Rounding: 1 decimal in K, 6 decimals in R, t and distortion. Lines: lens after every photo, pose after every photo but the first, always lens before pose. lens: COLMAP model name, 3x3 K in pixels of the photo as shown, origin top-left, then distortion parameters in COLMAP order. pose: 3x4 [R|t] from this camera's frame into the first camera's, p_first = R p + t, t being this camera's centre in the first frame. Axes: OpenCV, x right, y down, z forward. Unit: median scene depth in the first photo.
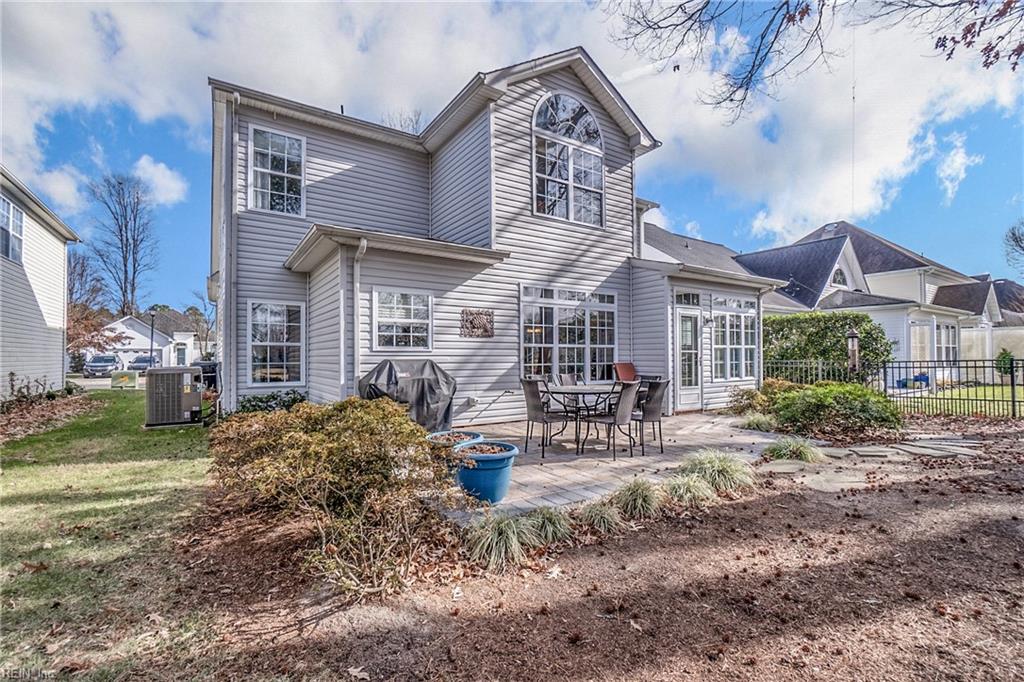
lens RADIAL K [[436.4, 0, 512.0], [0, 436.4, 341.0], [0, 0, 1]] dist [-0.001031, -0.000053]
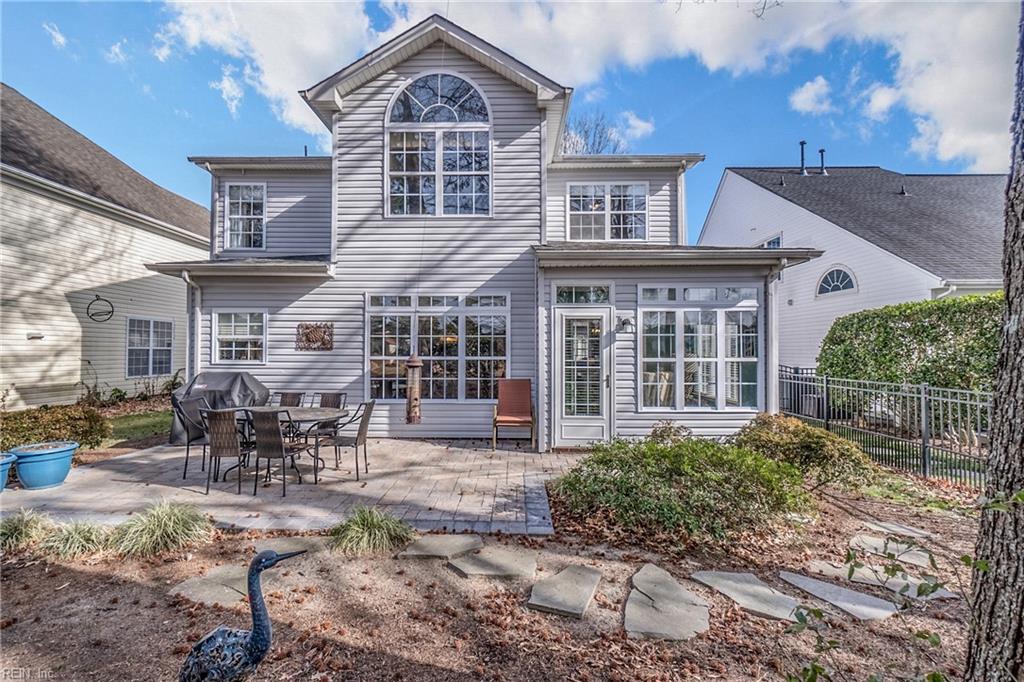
lens RADIAL K [[450.7, 0, 508.2], [0, 450.7, 337.9], [0, 0, 1]] dist [-0.001928, 0.000109]
pose [[0.834365, -0.010714, -0.551109, 0.793707], [0.011818, 0.999929, -0.001548, -0.027810], [0.551086, -0.005221, 0.834432, 0.338329]]
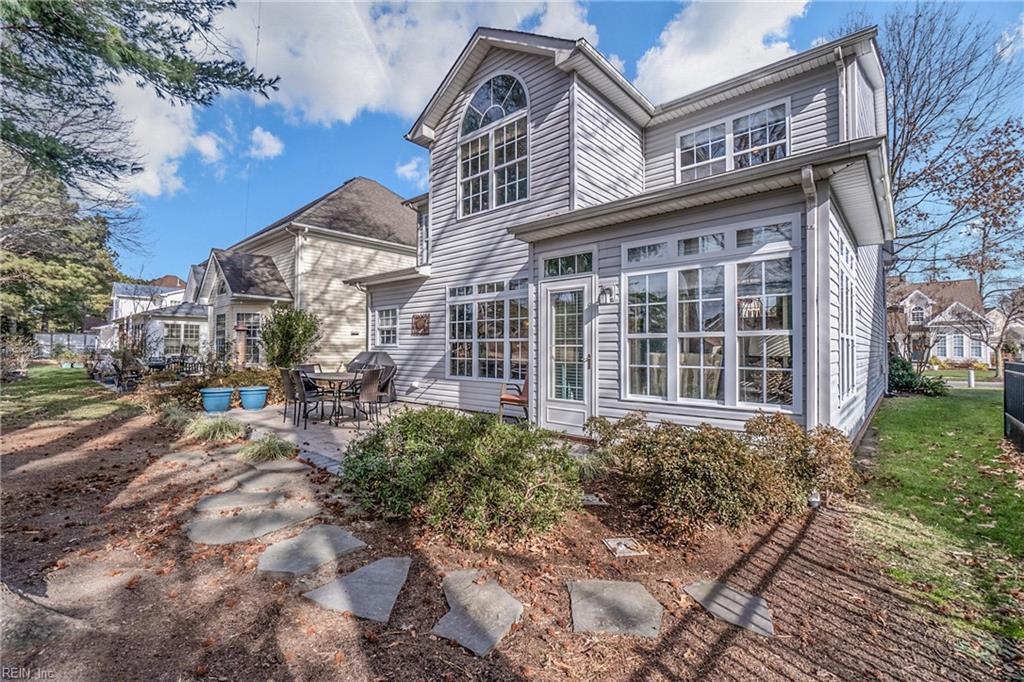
lens RADIAL K [[450.7, 0, 508.2], [0, 450.7, 337.9], [0, 0, 1]] dist [-0.001928, 0.000109]
pose [[0.257369, -0.021994, -0.966063, 1.152254], [0.023396, 0.999590, -0.016524, 0.024095], [0.966030, -0.018349, 0.257778, 0.822753]]
